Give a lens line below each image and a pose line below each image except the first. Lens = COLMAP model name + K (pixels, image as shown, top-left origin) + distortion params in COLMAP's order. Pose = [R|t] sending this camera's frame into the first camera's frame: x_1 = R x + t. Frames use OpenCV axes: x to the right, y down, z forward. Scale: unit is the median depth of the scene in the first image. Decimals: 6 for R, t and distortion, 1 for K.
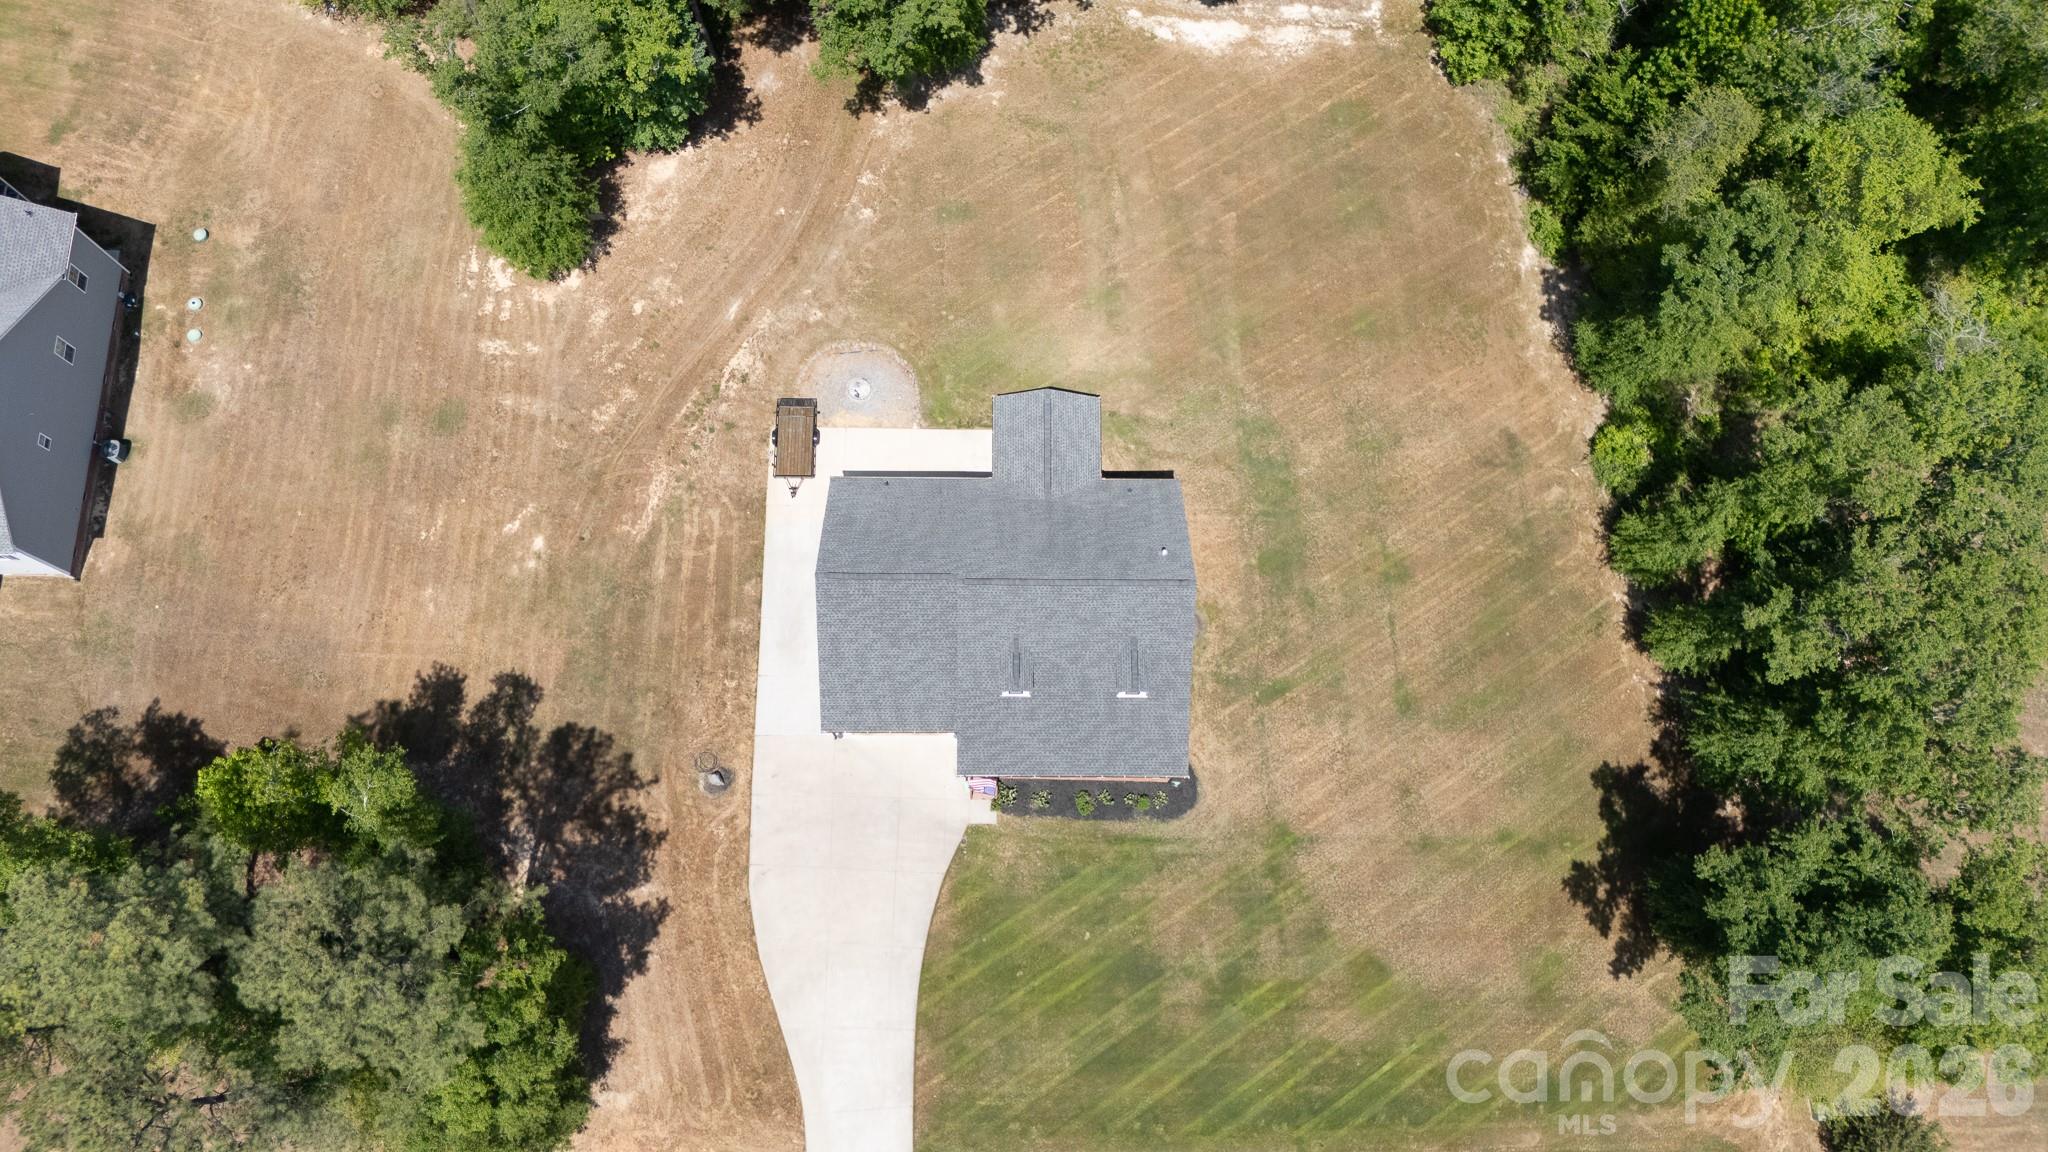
lens RADIAL K [[1488.3, 0, 1036.4], [0, 1488.3, 583.7], [0, 0, 1]] dist [0.083518, -0.112629]
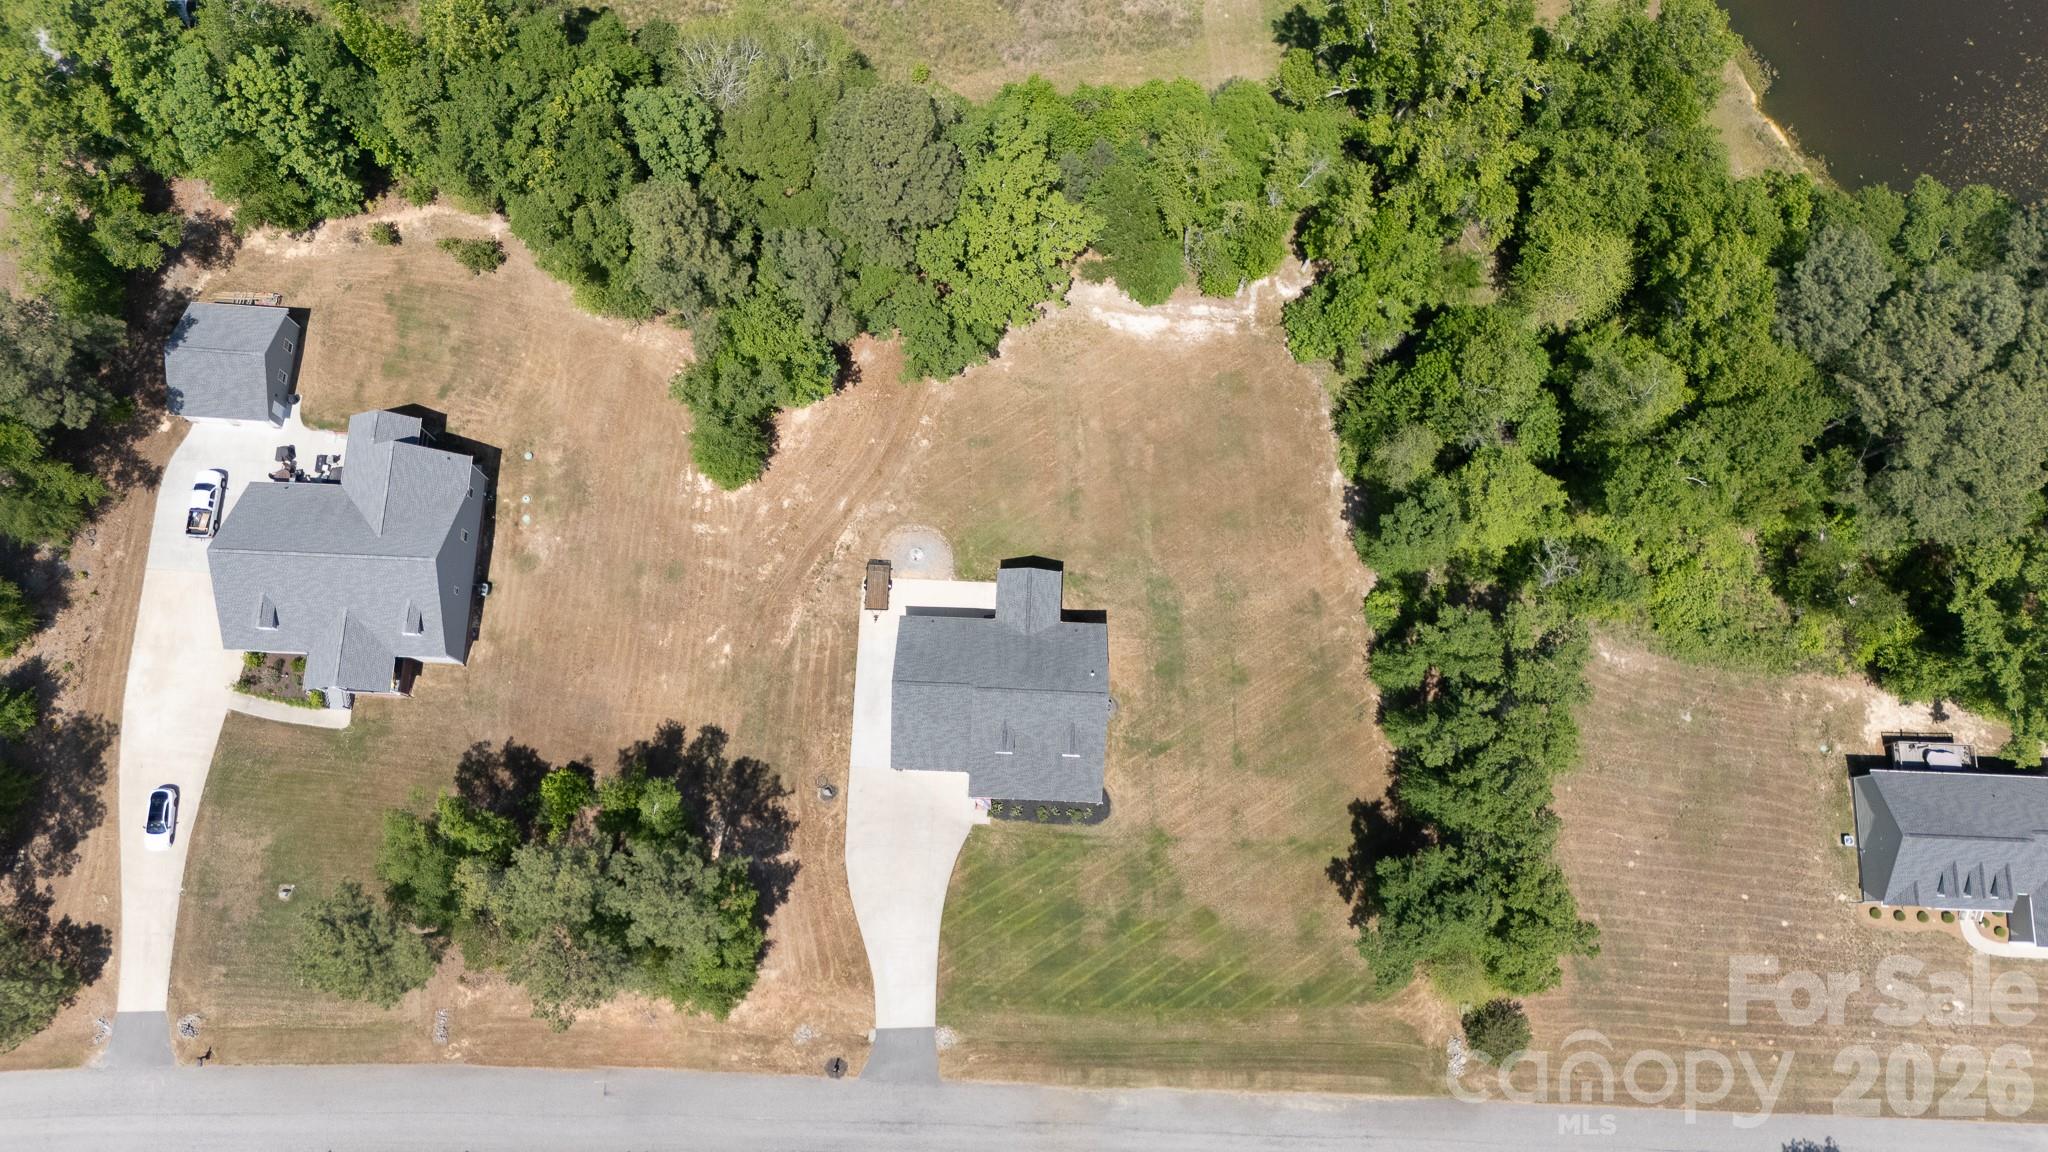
lens RADIAL K [[1488.3, 0, 1036.4], [0, 1488.3, 583.7], [0, 0, 1]] dist [0.083518, -0.112629]
pose [[0.999235, 0.039099, 0.000678, 0.013716], [-0.039091, 0.998258, 0.044199, -0.184380], [0.001051, -0.044191, 0.999023, -0.667069]]
